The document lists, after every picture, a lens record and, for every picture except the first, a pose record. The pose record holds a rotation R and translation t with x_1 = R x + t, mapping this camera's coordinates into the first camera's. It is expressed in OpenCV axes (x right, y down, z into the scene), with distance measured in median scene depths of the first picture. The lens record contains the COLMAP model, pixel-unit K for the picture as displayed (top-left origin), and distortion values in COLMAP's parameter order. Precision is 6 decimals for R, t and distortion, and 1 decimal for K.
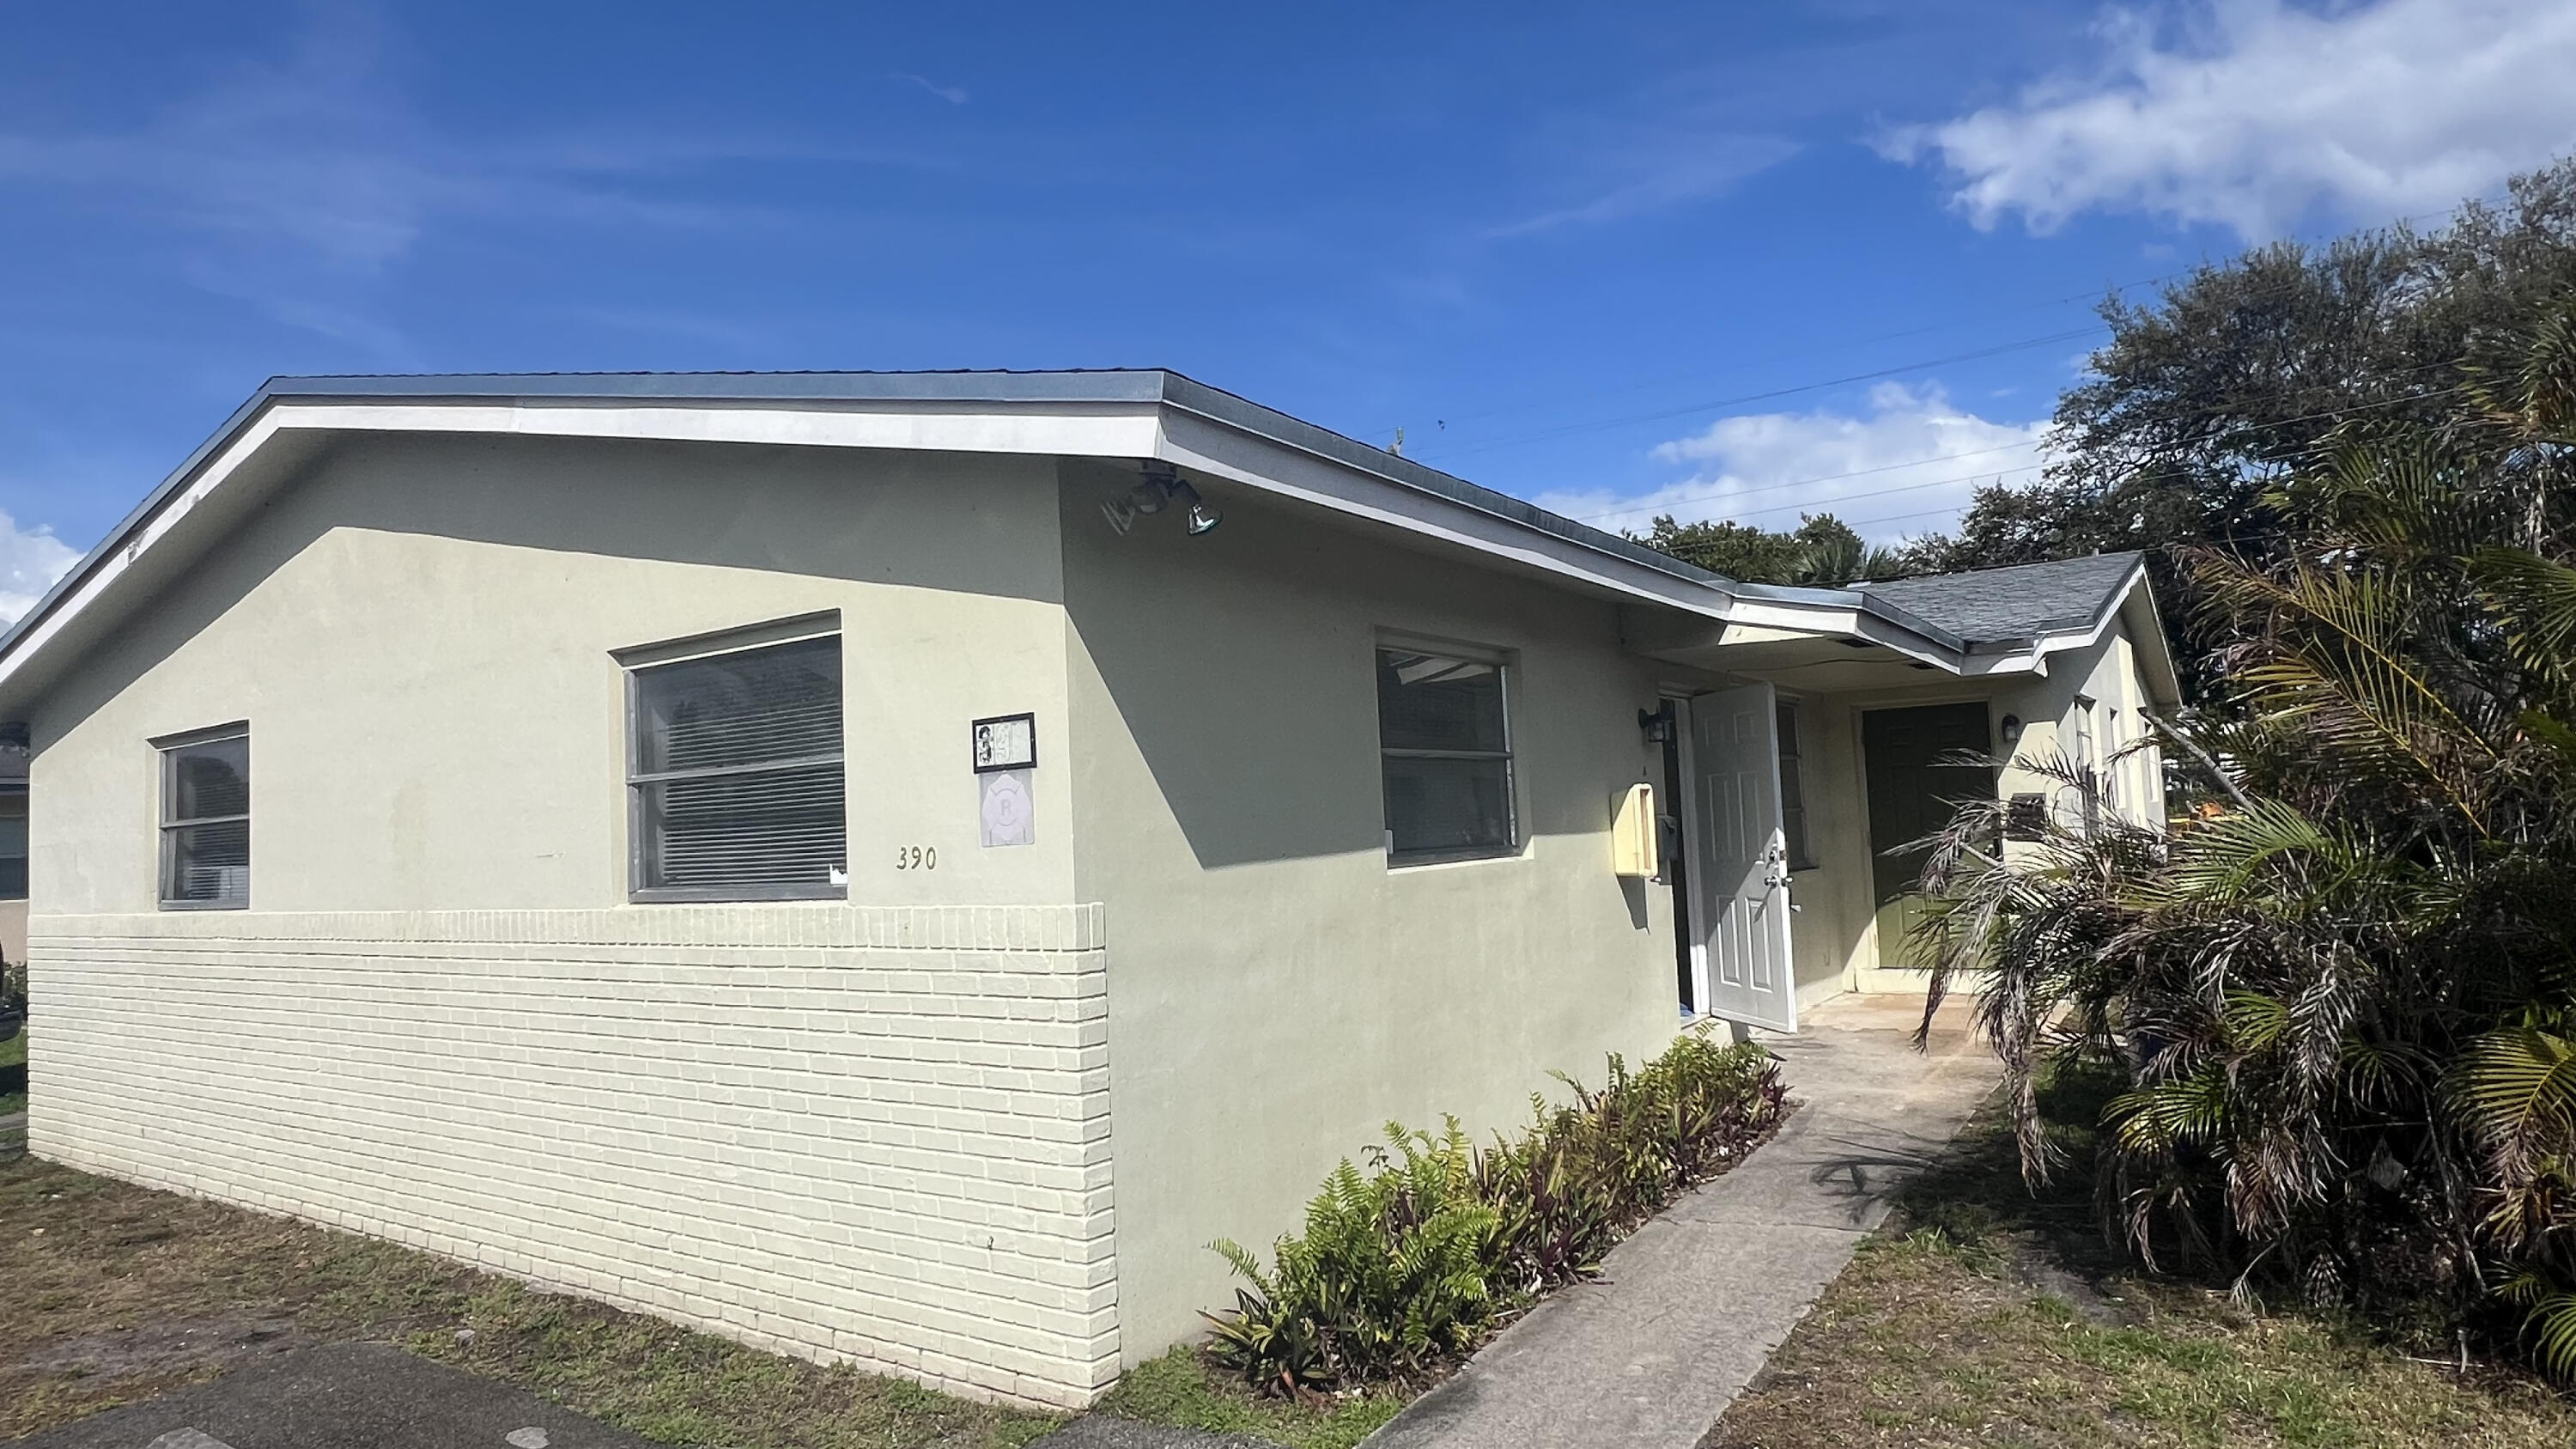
lens RADIAL K [[1474.8, 0, 1293.6], [0, 1474.8, 732.0], [0, 0, 1]] dist [-0.013715, 0.002147]
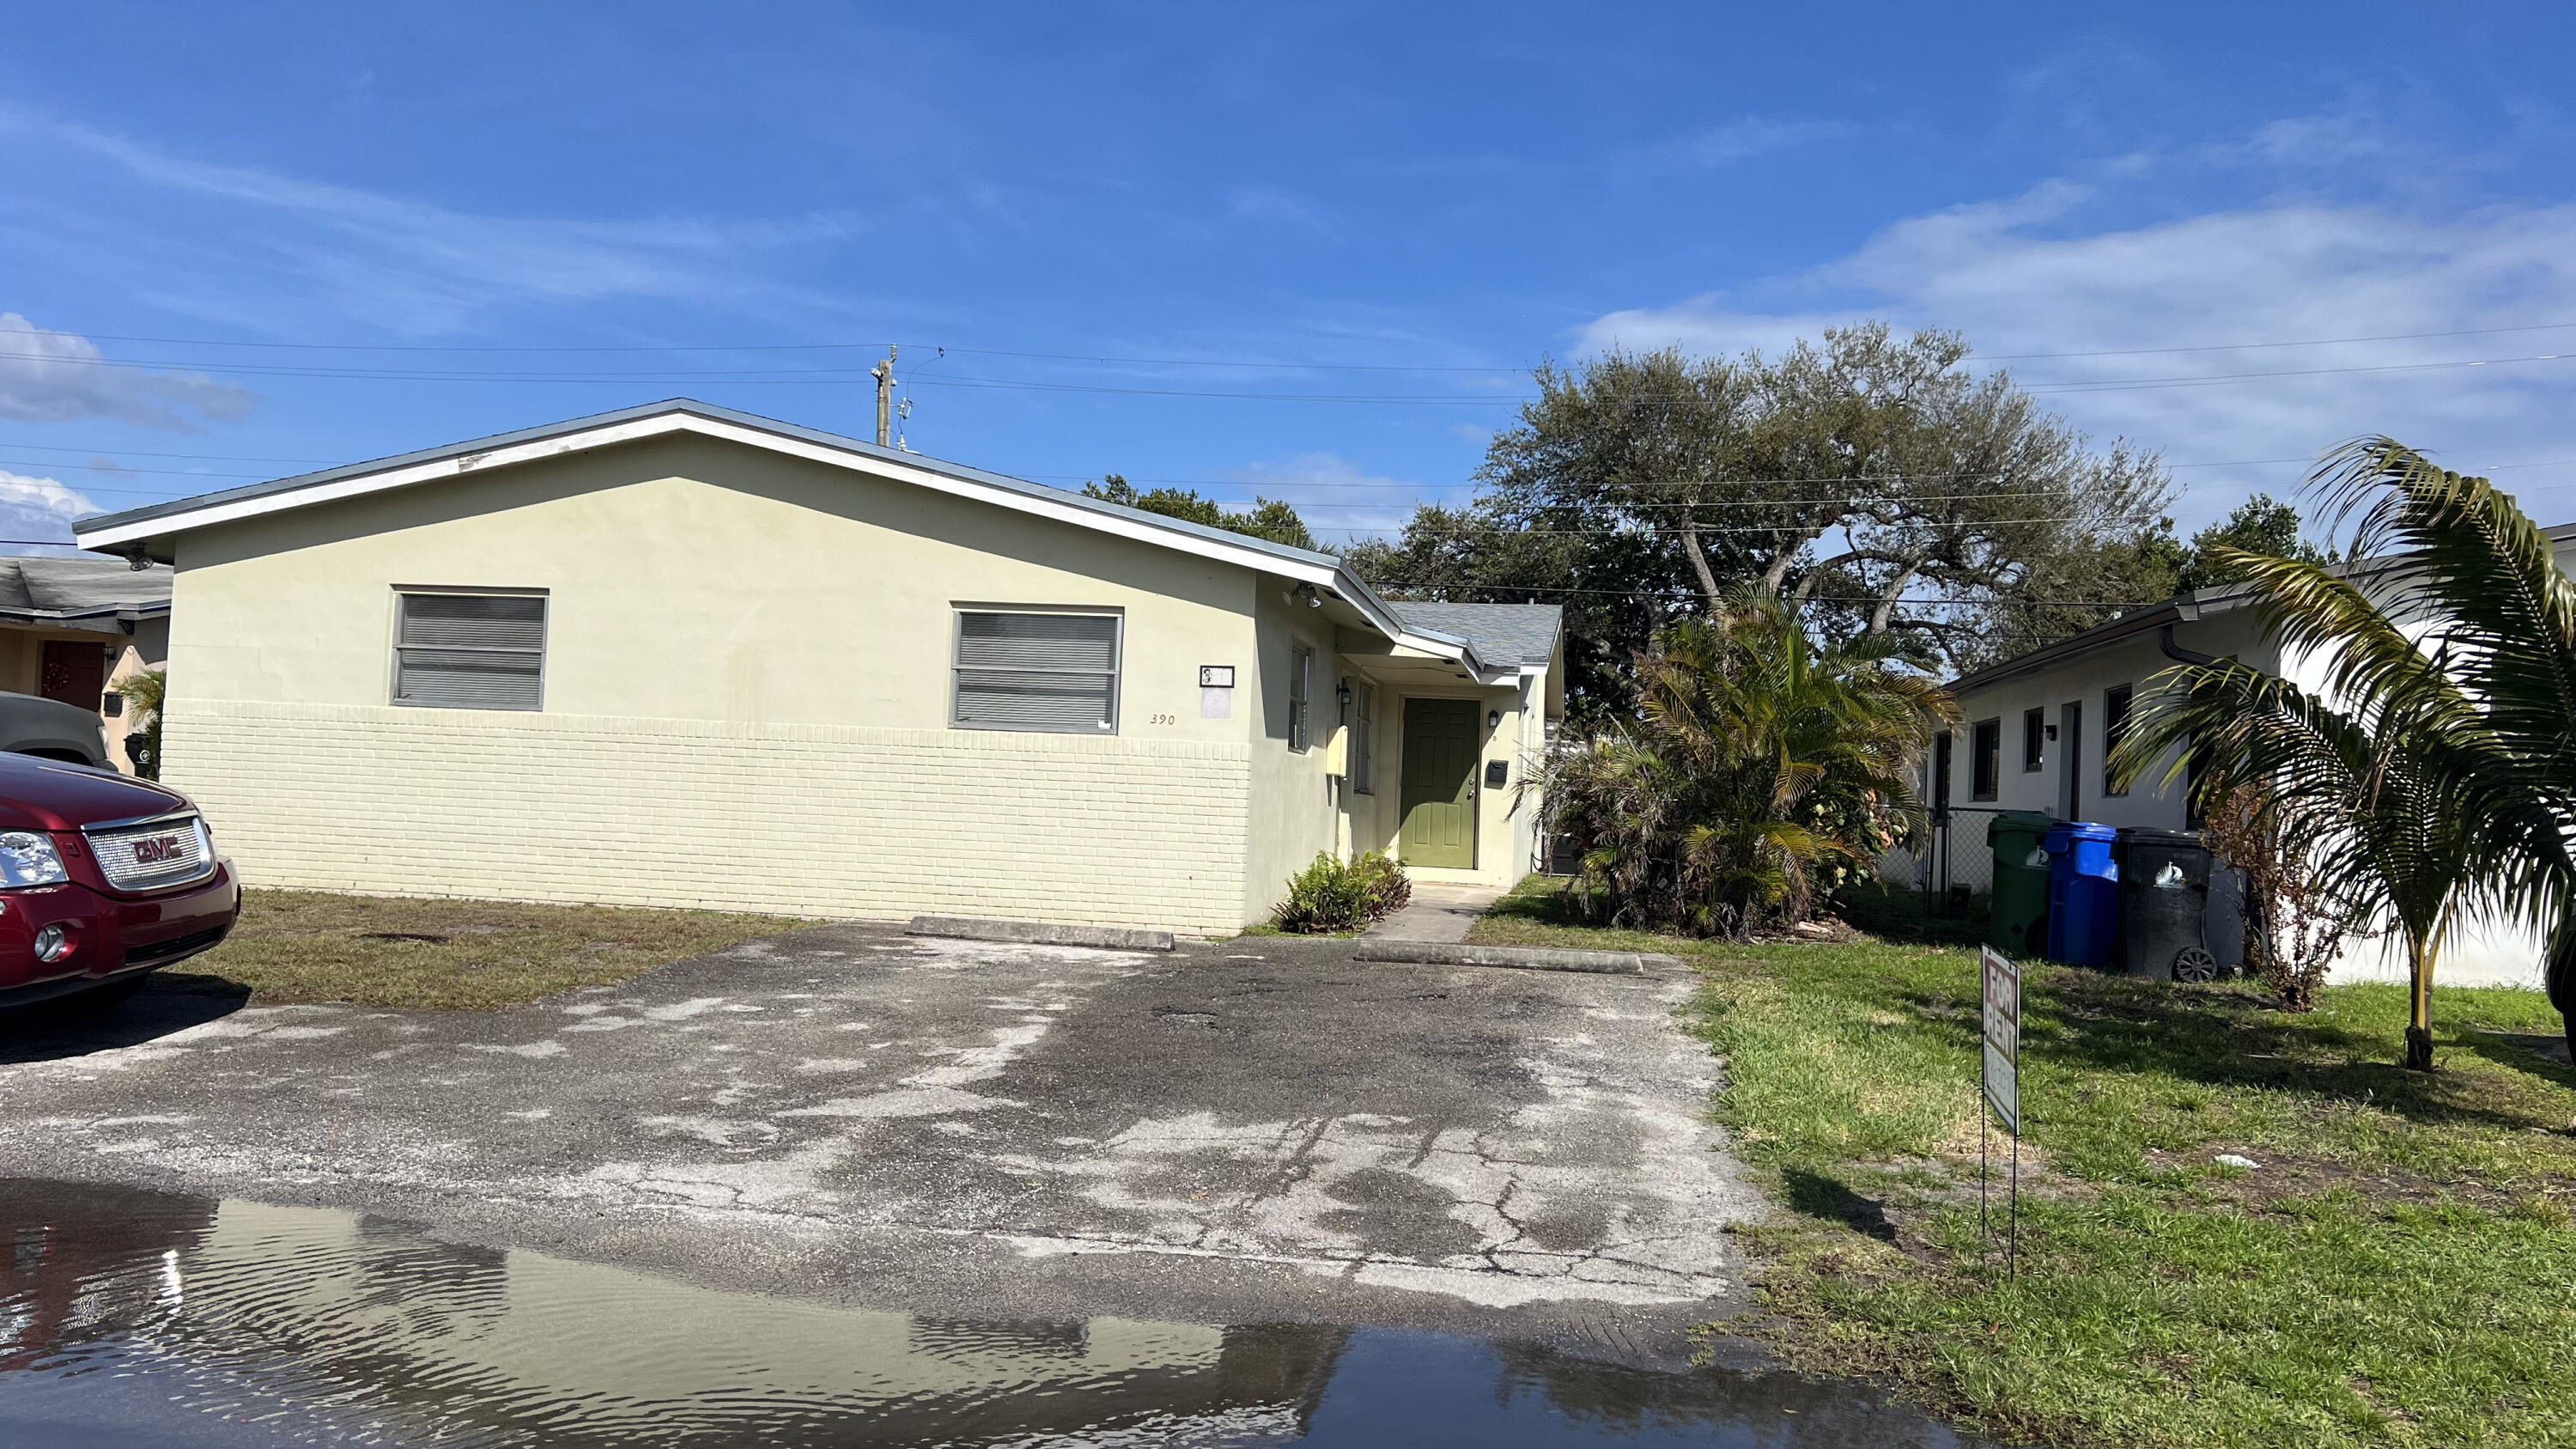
lens RADIAL K [[1939.6, 0, 1333.1], [0, 1939.6, 720.2], [0, 0, 1]] dist [0.022236, -0.030547]
pose [[0.893969, 0.107180, 0.435122, -0.949053], [-0.116471, 0.993180, -0.005350, 0.049850], [-0.432728, -0.045897, 0.900355, -1.333055]]
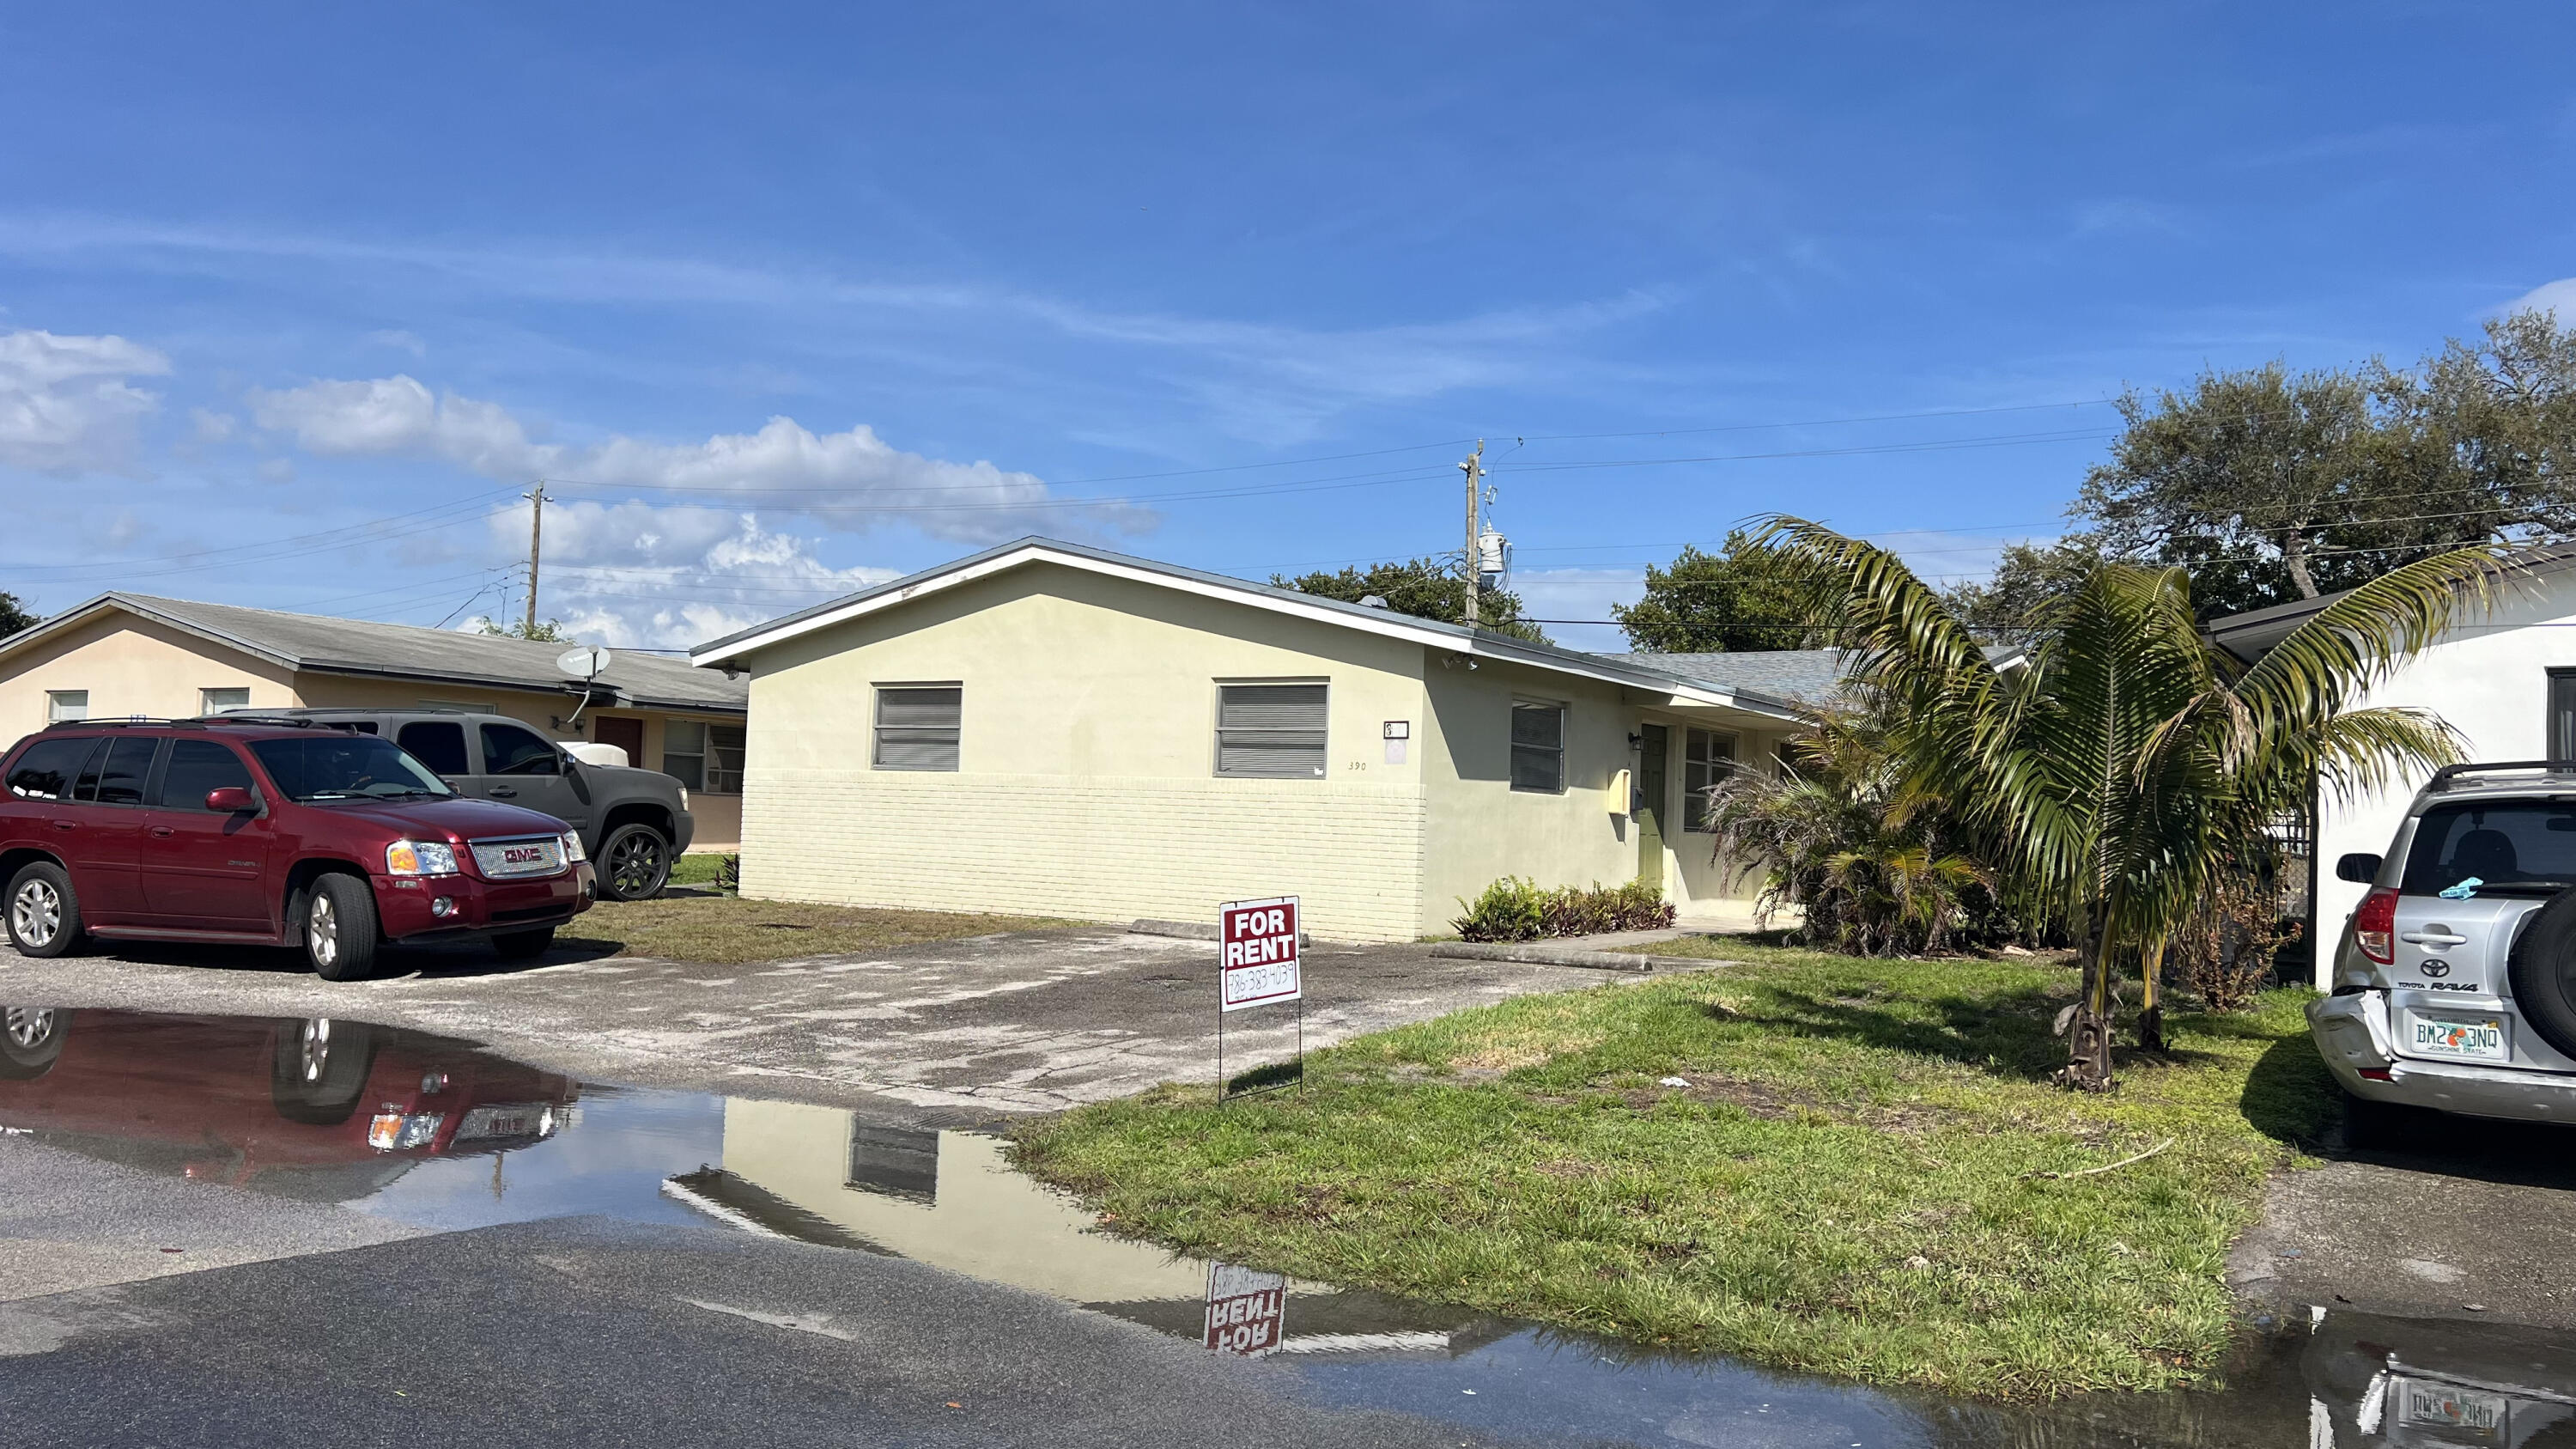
lens RADIAL K [[1939.6, 0, 1320.1], [0, 1939.6, 736.0], [0, 0, 1]] dist [0.022236, -0.030547]
pose [[0.995990, 0.086664, 0.022210, -0.292169], [-0.087029, 0.996077, 0.016021, -0.019673], [-0.020735, -0.017890, 0.999625, -1.966048]]
